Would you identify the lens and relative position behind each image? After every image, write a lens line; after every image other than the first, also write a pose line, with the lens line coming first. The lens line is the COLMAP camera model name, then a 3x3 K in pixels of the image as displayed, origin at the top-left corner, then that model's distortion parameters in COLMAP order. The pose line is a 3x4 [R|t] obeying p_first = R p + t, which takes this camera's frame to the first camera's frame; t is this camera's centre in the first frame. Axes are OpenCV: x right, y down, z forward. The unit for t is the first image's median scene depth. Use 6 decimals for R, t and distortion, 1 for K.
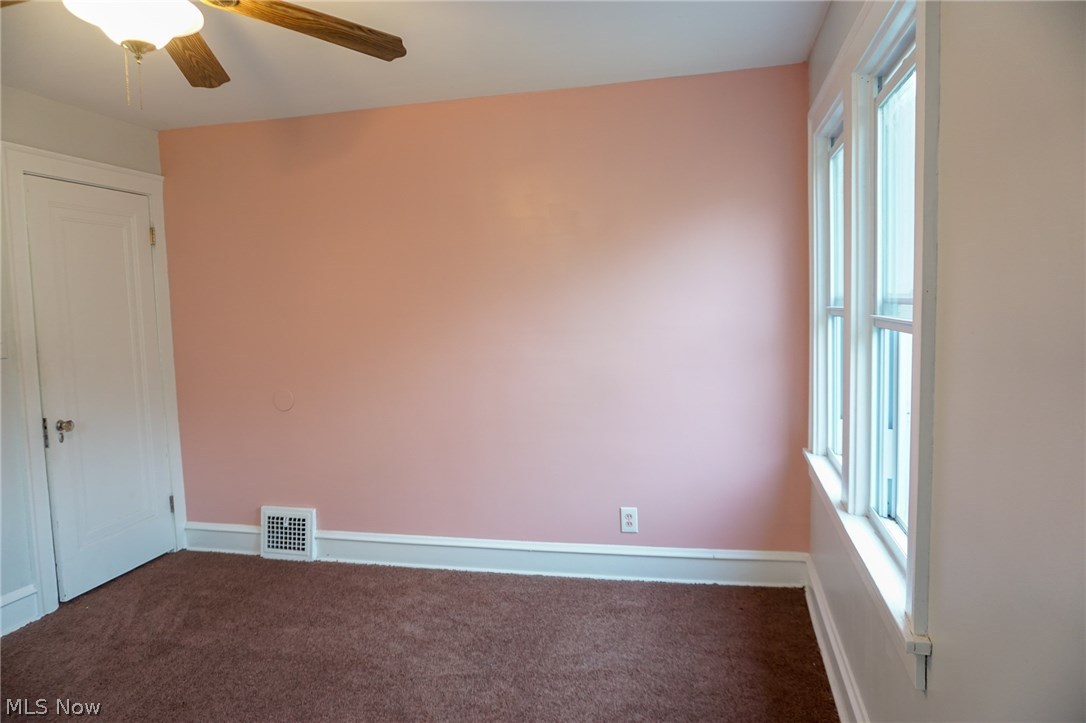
lens RADIAL K [[727.8, 0, 545.7], [0, 727.8, 360.5], [0, 0, 1]] dist [-0.039955, -0.001450]
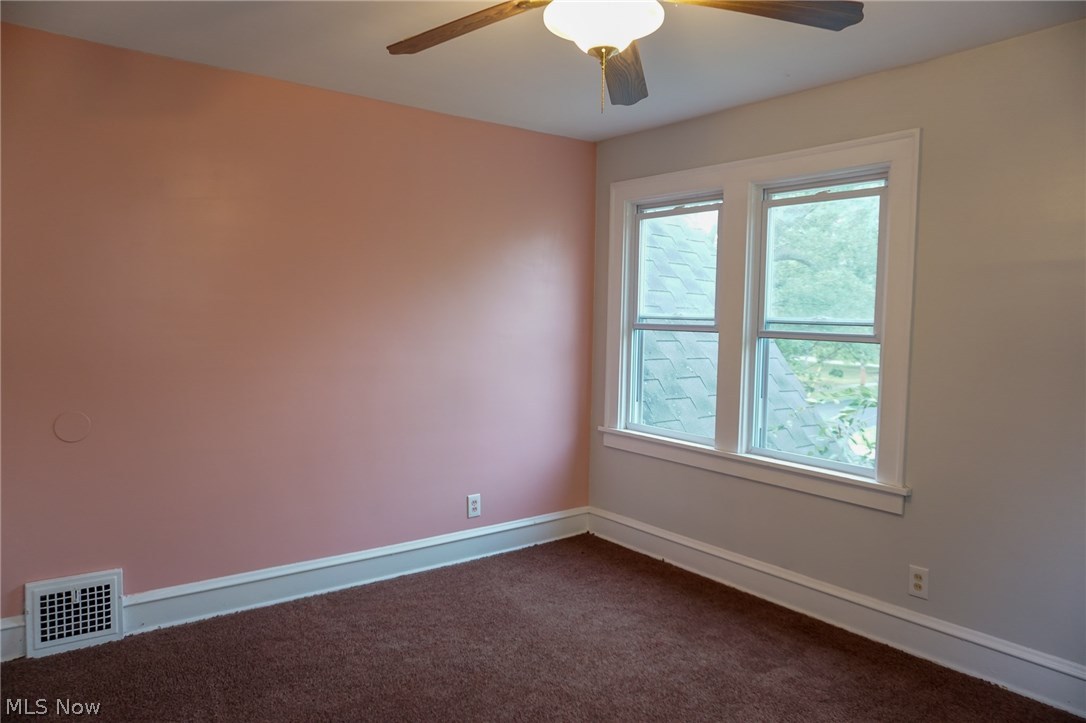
lens RADIAL K [[736.8, 0, 532.4], [0, 736.8, 361.1], [0, 0, 1]] dist [-0.004798, 0.003230]
pose [[0.632269, -0.008626, 0.774701, -0.657859], [0.024961, 0.999646, -0.009241, 0.007361], [-0.774347, 0.025180, 0.632260, 0.184587]]
